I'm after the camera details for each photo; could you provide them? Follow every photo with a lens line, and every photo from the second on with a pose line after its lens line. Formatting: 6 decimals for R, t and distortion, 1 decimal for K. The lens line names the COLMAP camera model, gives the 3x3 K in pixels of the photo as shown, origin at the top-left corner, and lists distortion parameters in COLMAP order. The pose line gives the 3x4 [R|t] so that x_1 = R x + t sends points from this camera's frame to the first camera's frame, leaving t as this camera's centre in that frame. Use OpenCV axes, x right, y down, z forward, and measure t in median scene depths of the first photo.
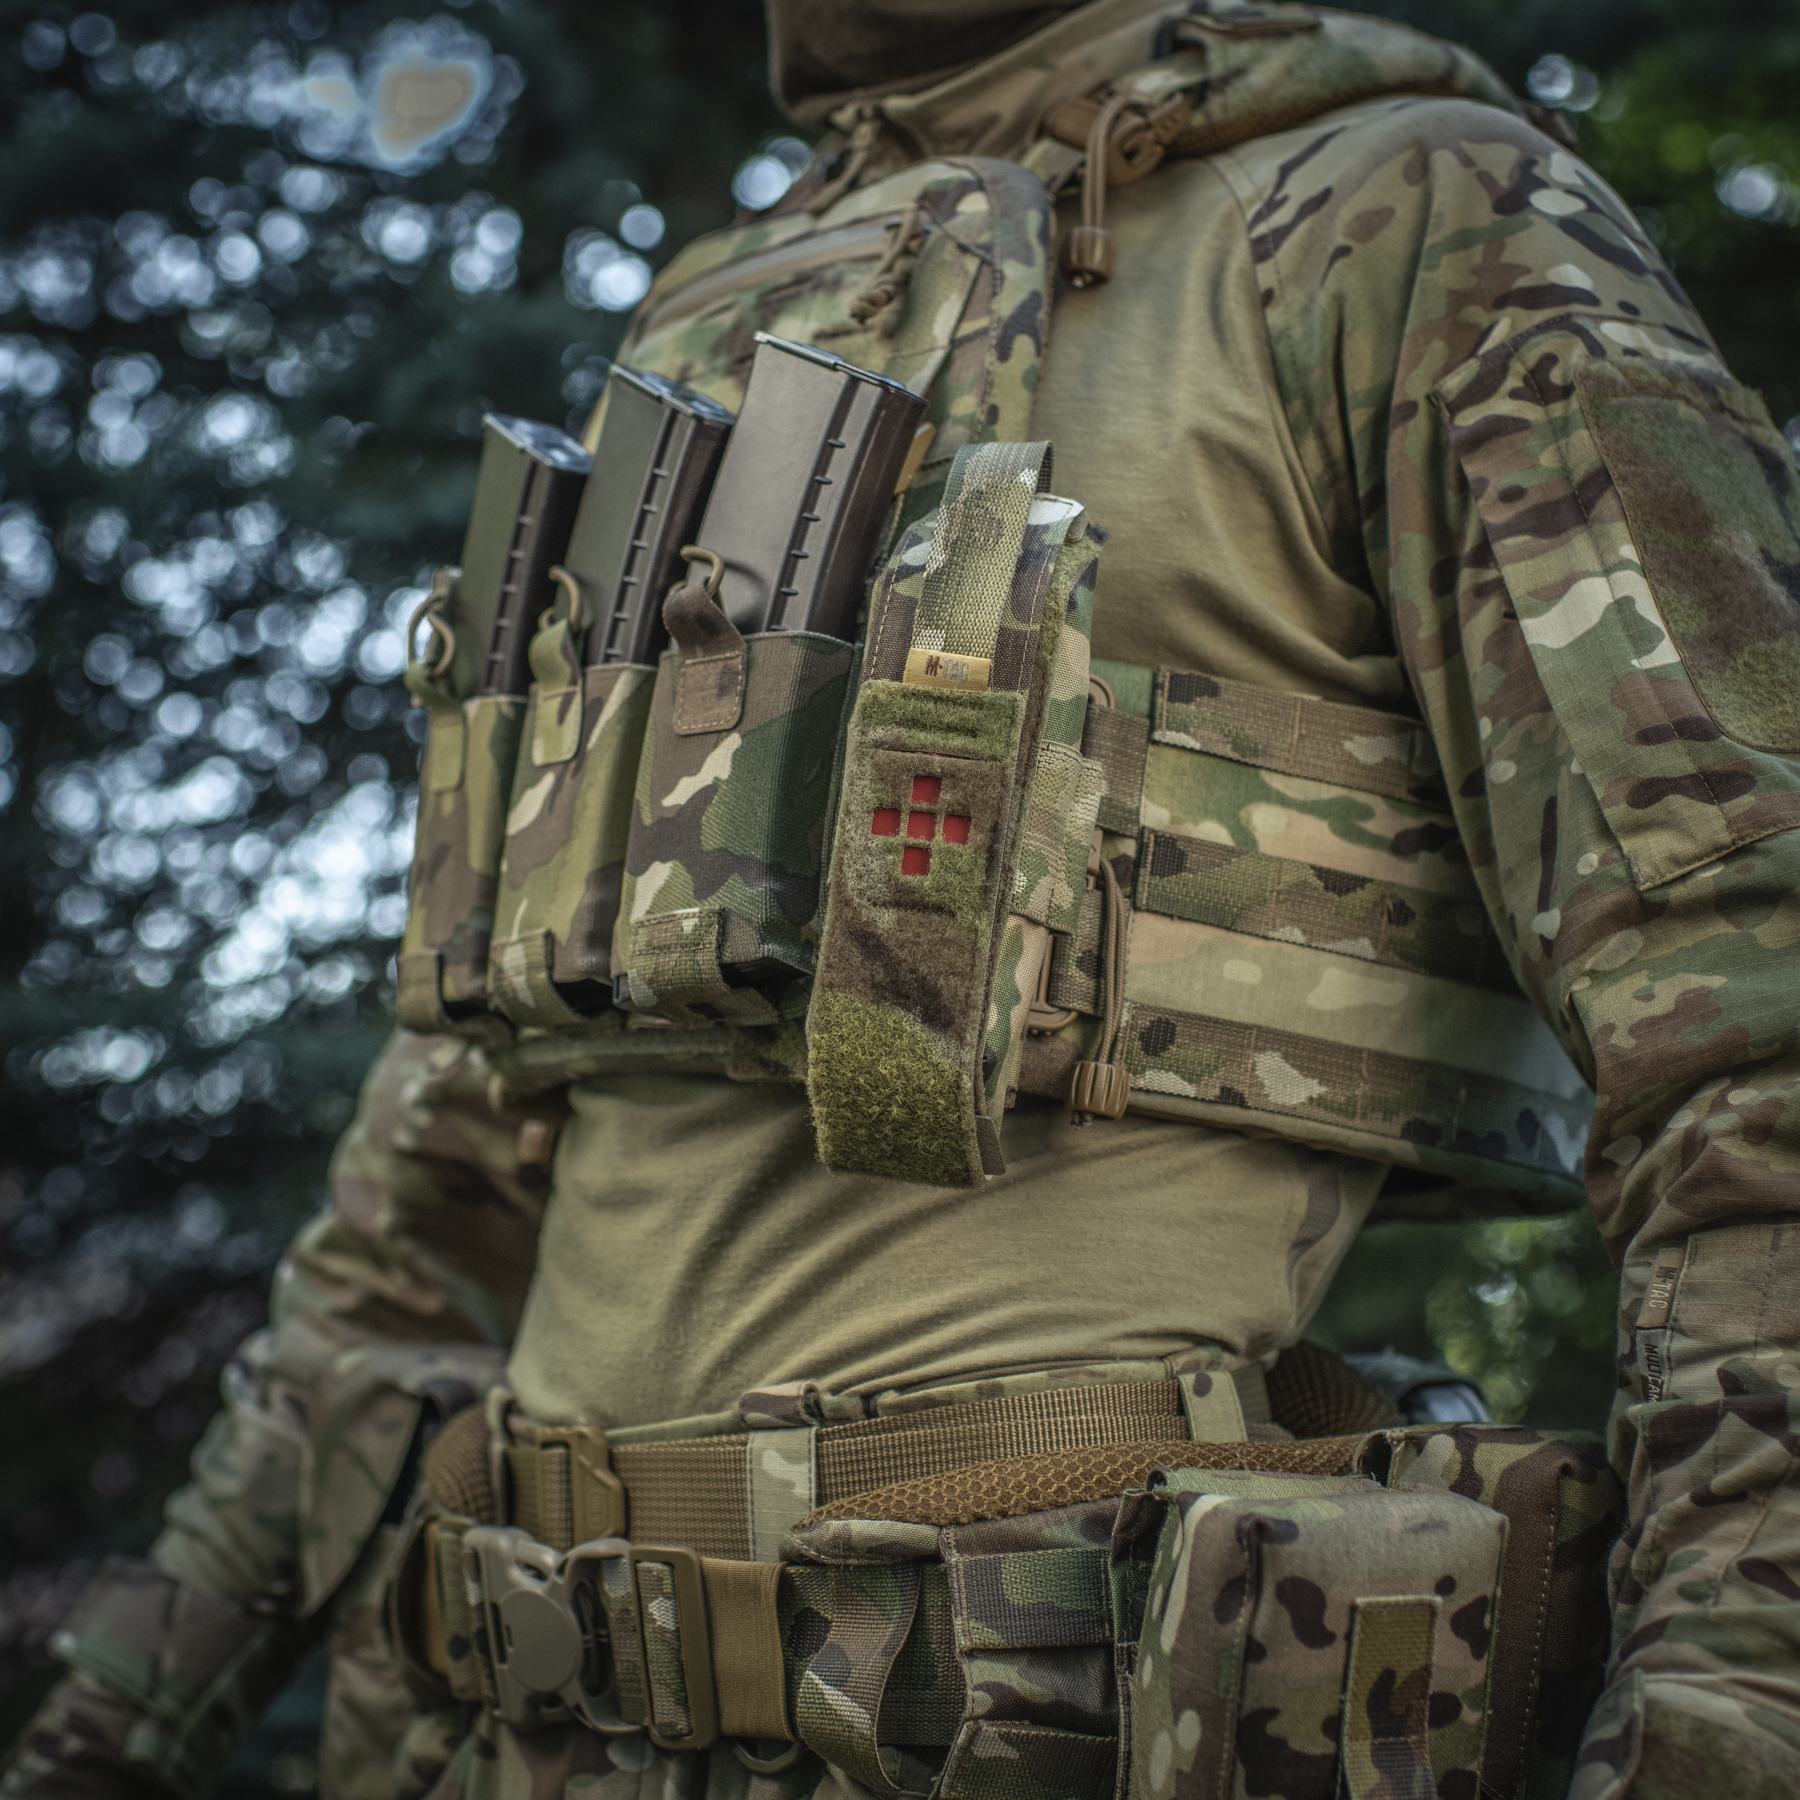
lens RADIAL K [[3508.4, 0, 898.4], [0, 3508.4, 962.9], [0, 0, 1]] dist [-0.011848, 0.089203]
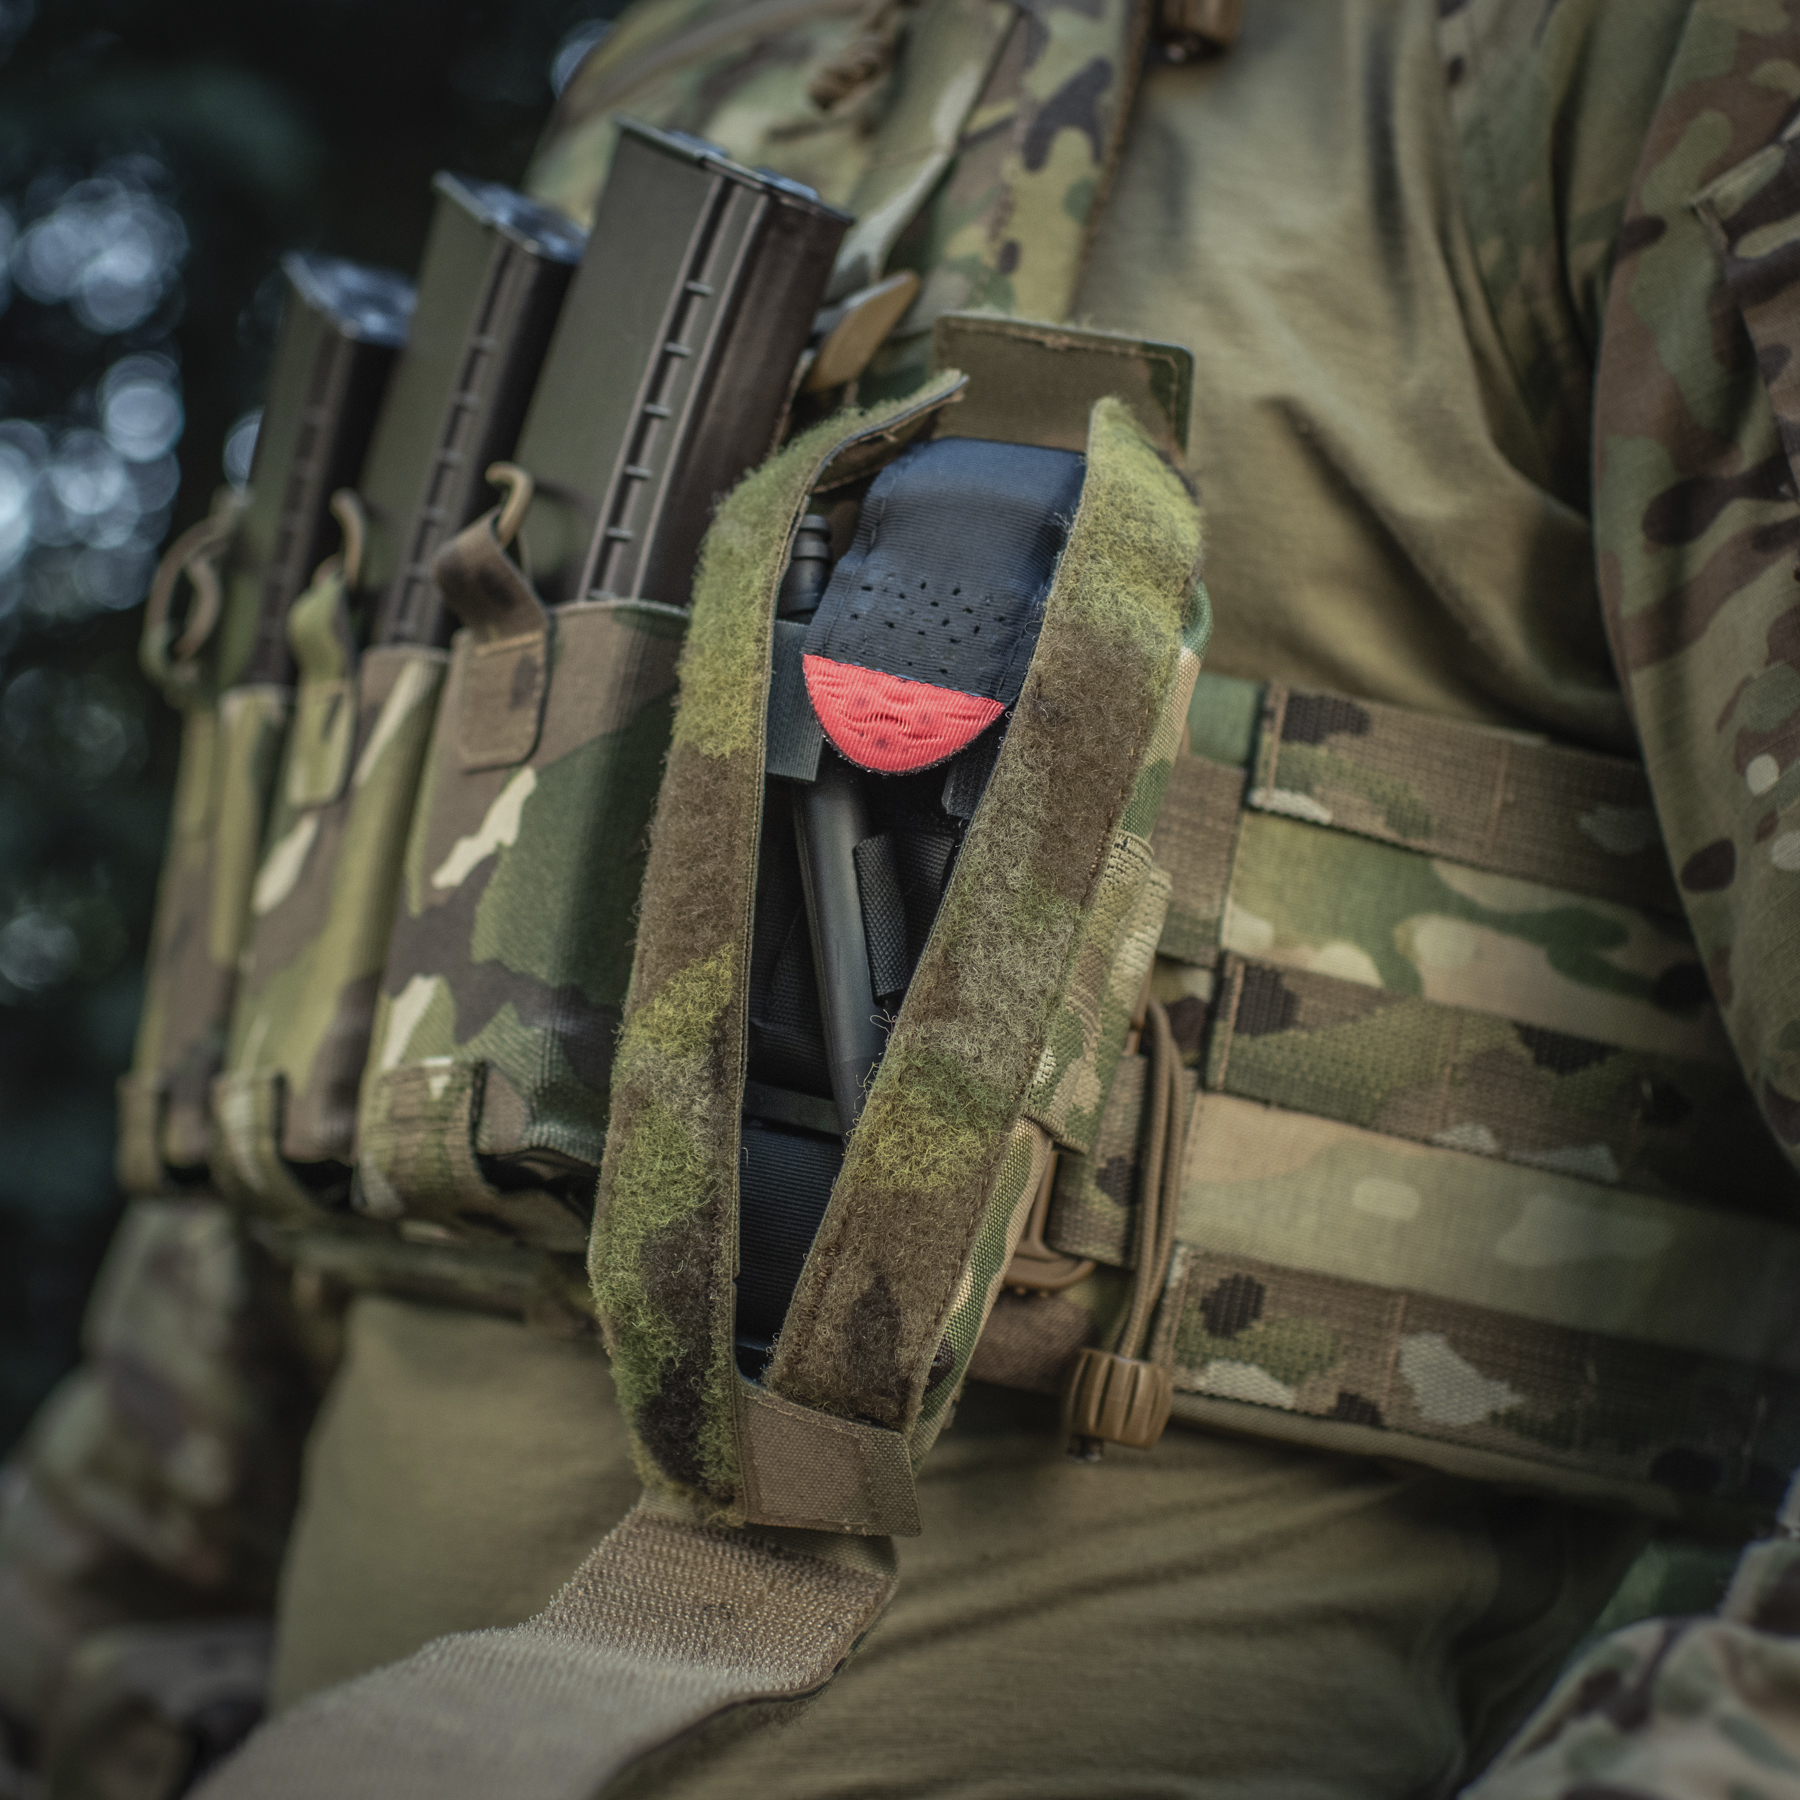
lens RADIAL K [[3508.4, 0, 898.4], [0, 3508.4, 962.9], [0, 0, 1]] dist [-0.011848, 0.089203]
pose [[0.992854, 0.039256, -0.112690, 0.081190], [-0.039055, 0.999229, 0.003998, -0.036408], [0.112760, 0.000431, 0.993622, 0.398035]]
